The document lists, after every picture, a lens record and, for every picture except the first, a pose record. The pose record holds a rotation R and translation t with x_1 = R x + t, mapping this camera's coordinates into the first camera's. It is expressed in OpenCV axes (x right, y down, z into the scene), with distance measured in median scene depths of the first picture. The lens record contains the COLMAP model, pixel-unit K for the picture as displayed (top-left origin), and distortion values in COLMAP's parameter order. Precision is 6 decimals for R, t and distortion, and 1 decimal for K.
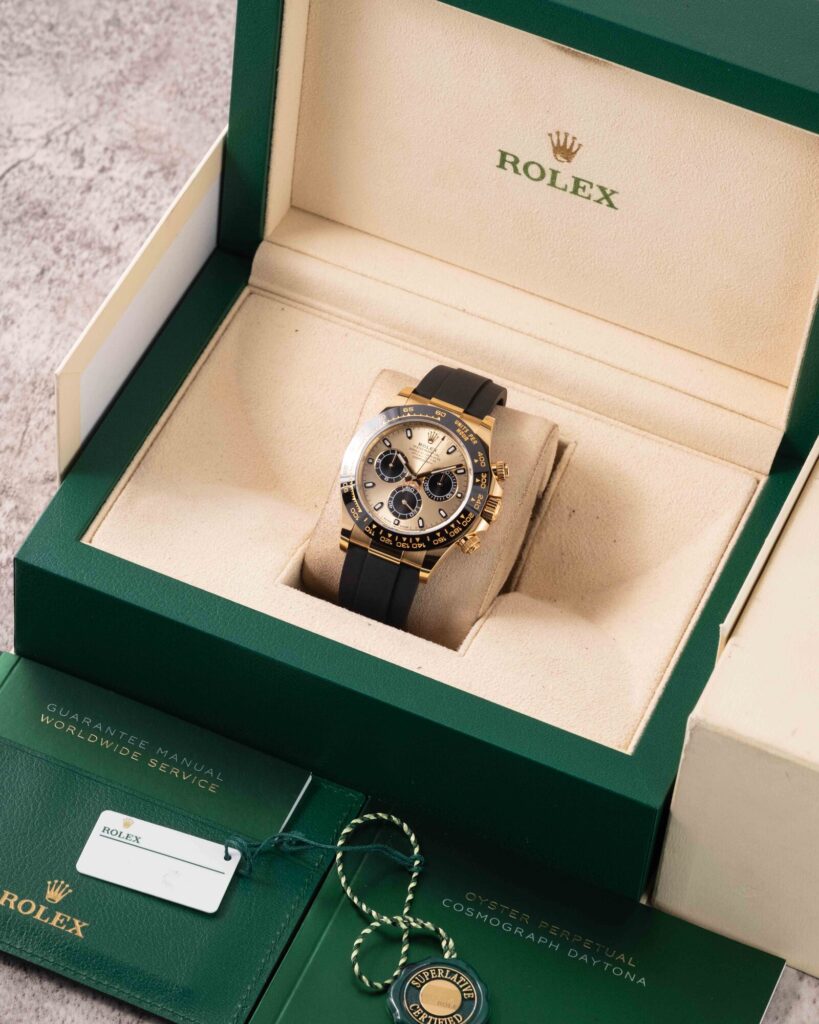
lens RADIAL K [[2952.3, 0, 409.5], [0, 2952.3, 512.0], [0, 0, 1]] dist [0.083233, 0.411613]
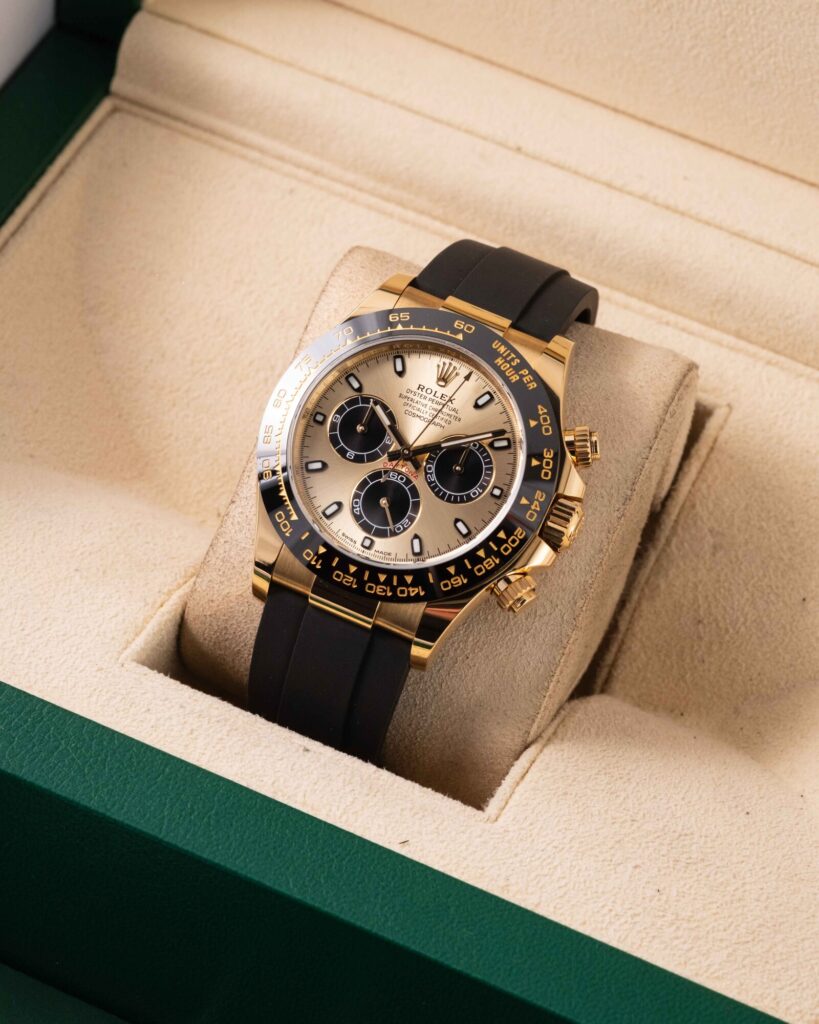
lens RADIAL K [[2952.3, 0, 409.5], [0, 2952.3, 512.0], [0, 0, 1]] dist [0.083233, 0.411613]
pose [[0.999322, 0.030664, -0.020360, 0.012314], [-0.031456, 0.998713, -0.039789, 0.017450], [0.019114, 0.040402, 0.999001, 0.503847]]
